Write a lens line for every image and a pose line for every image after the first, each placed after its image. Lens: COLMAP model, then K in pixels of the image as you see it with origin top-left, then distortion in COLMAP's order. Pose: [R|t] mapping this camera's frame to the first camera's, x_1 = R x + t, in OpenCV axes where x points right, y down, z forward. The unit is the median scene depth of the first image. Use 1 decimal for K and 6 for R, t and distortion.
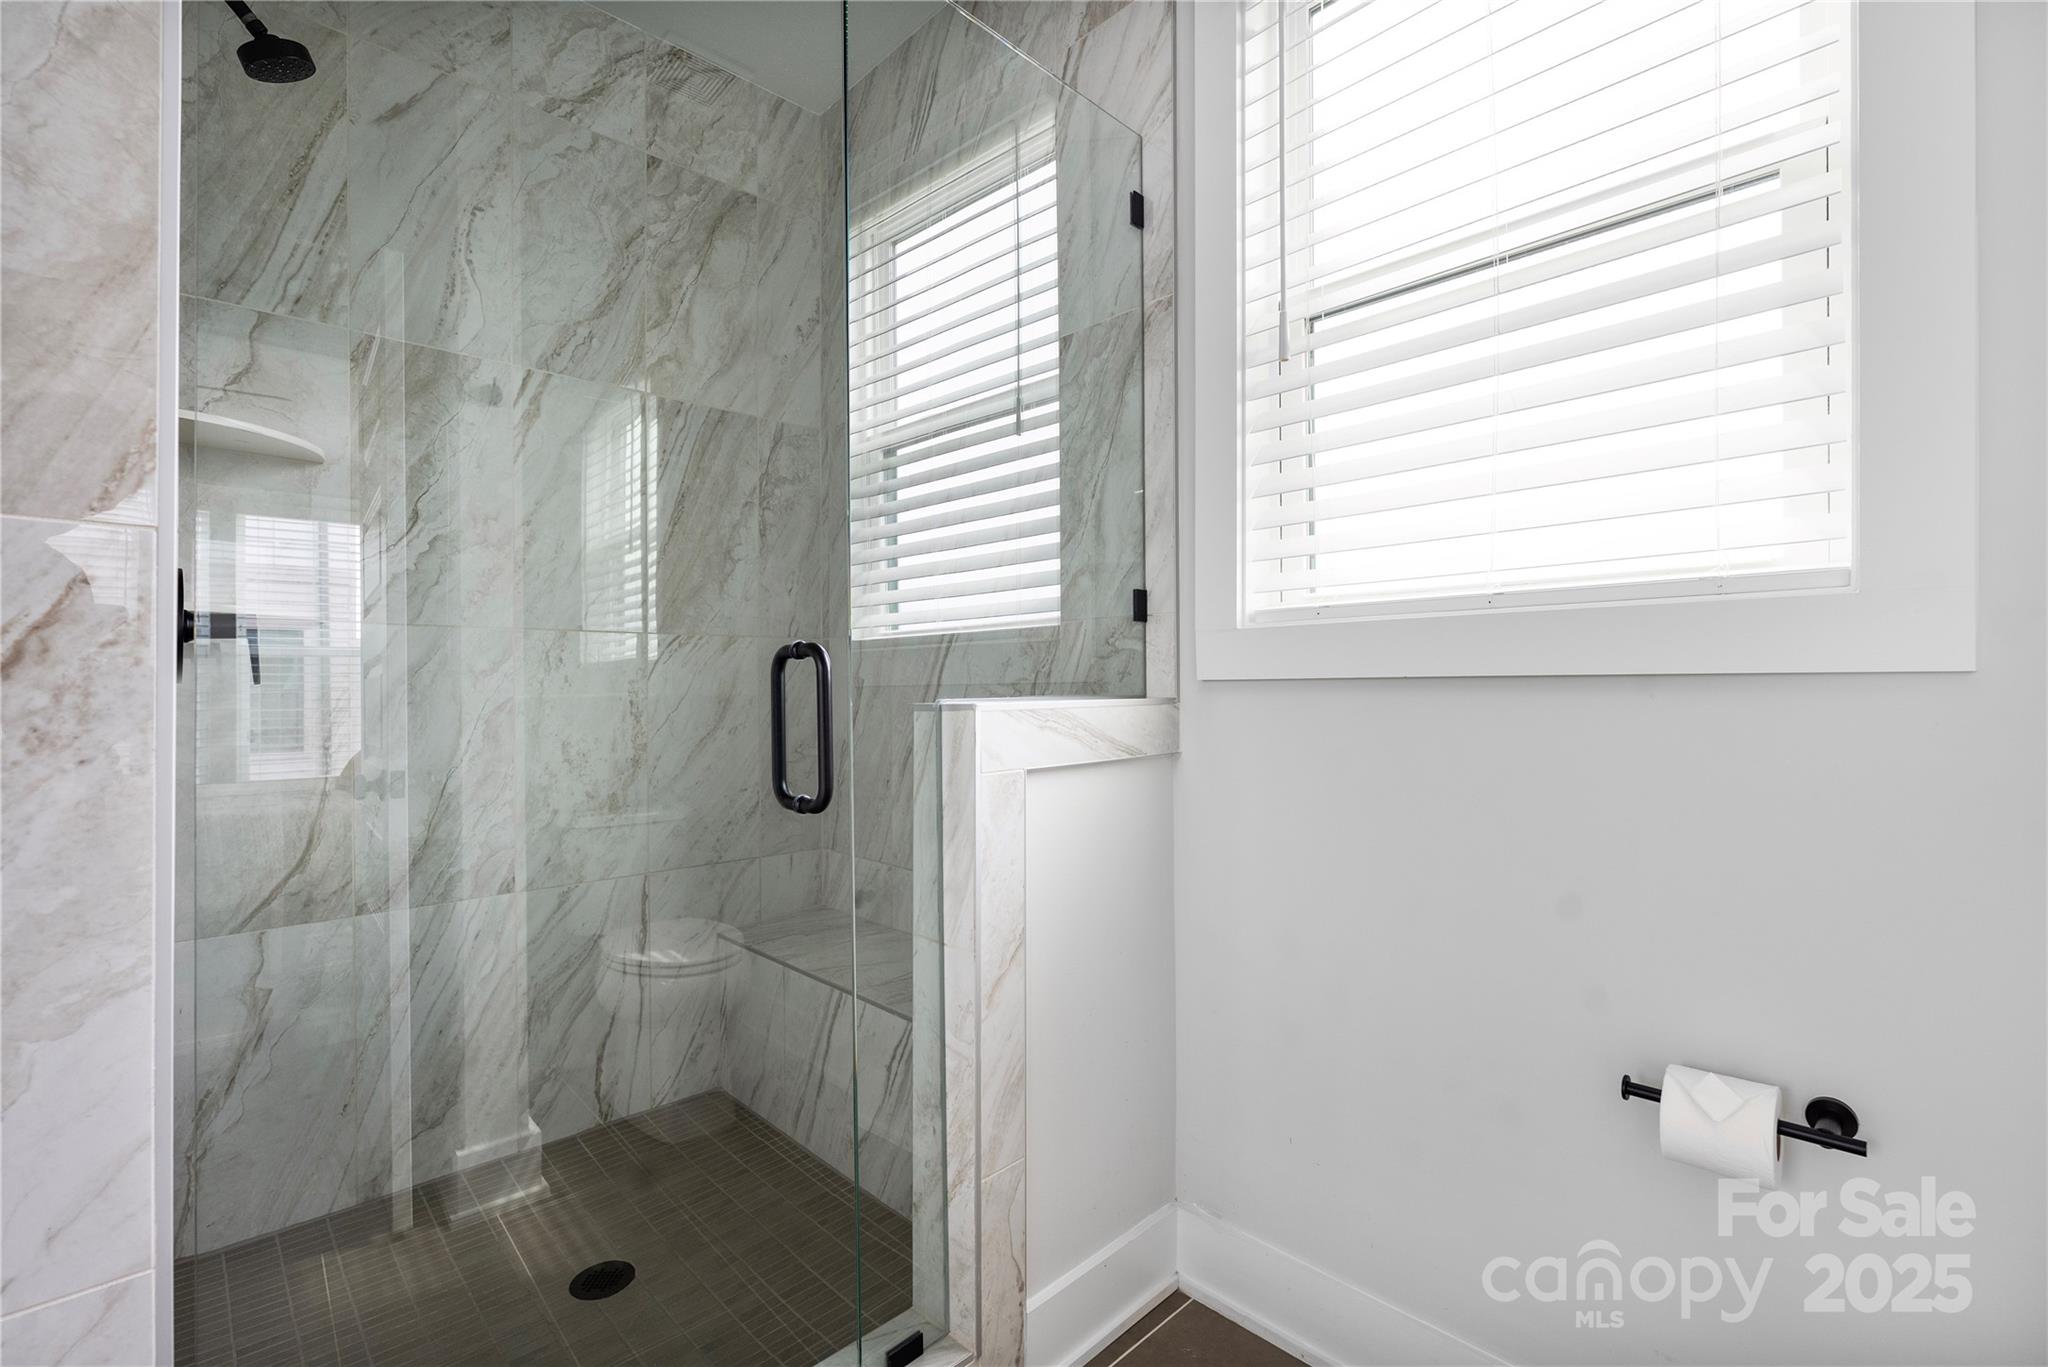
lens RADIAL K [[893.4, 0, 1024.2], [0, 893.4, 681.5], [0, 0, 1]] dist [-0.004007, 0.000405]
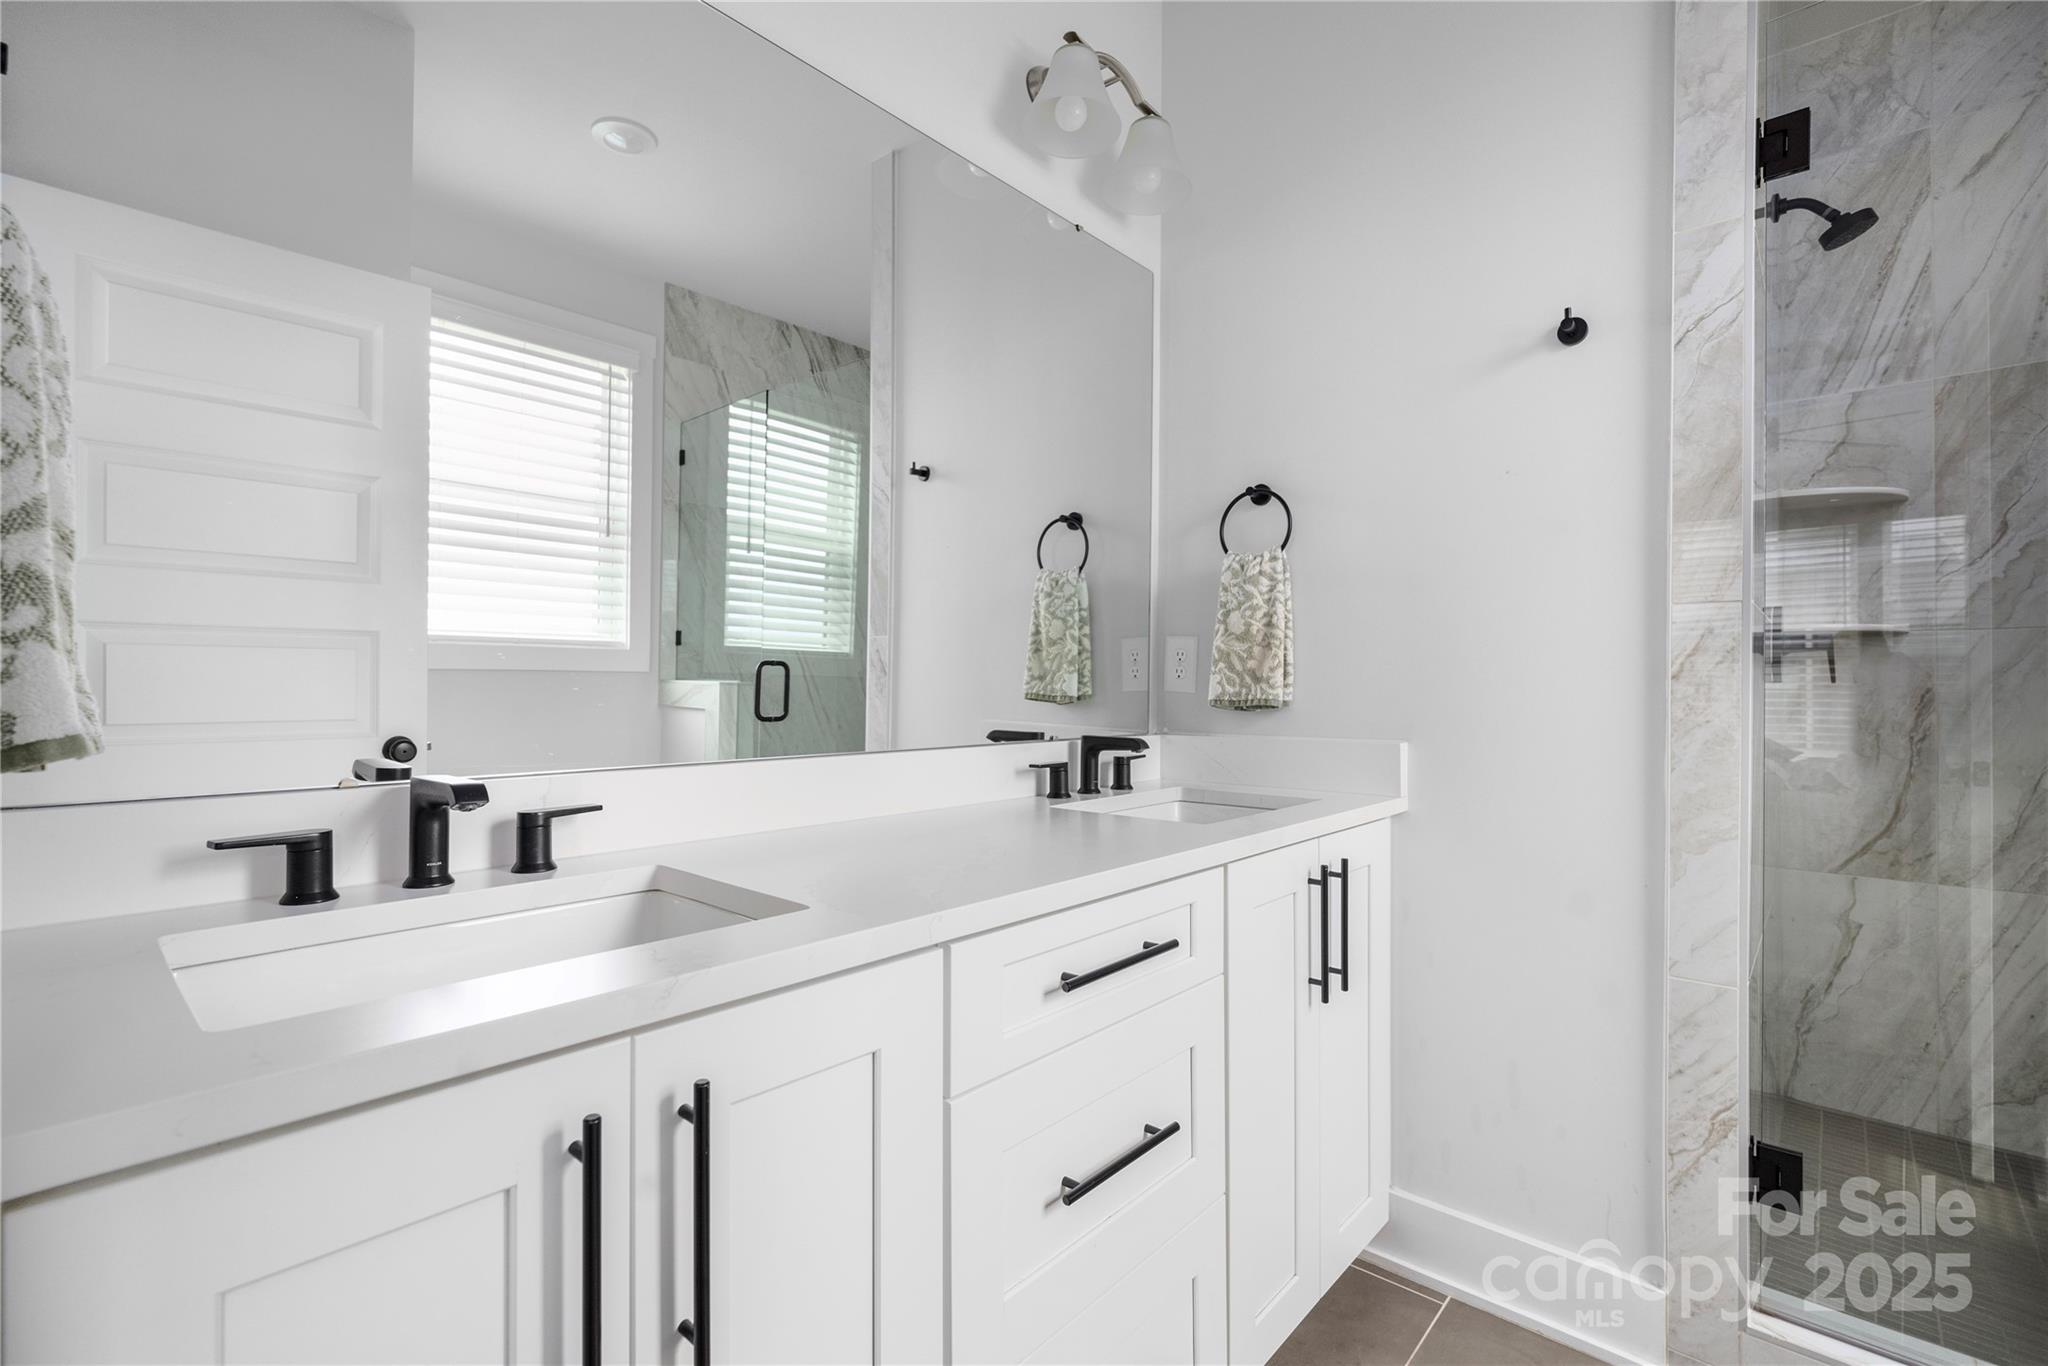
lens RADIAL K [[893.4, 0, 1022.9], [0, 893.4, 679.2], [0, 0, 1]] dist [-0.004007, 0.000405]
pose [[0.061719, 0.002071, -0.998091, 0.331636], [-0.001783, 0.999996, 0.001965, -0.002594], [0.998092, 0.001658, 0.061722, -0.259517]]
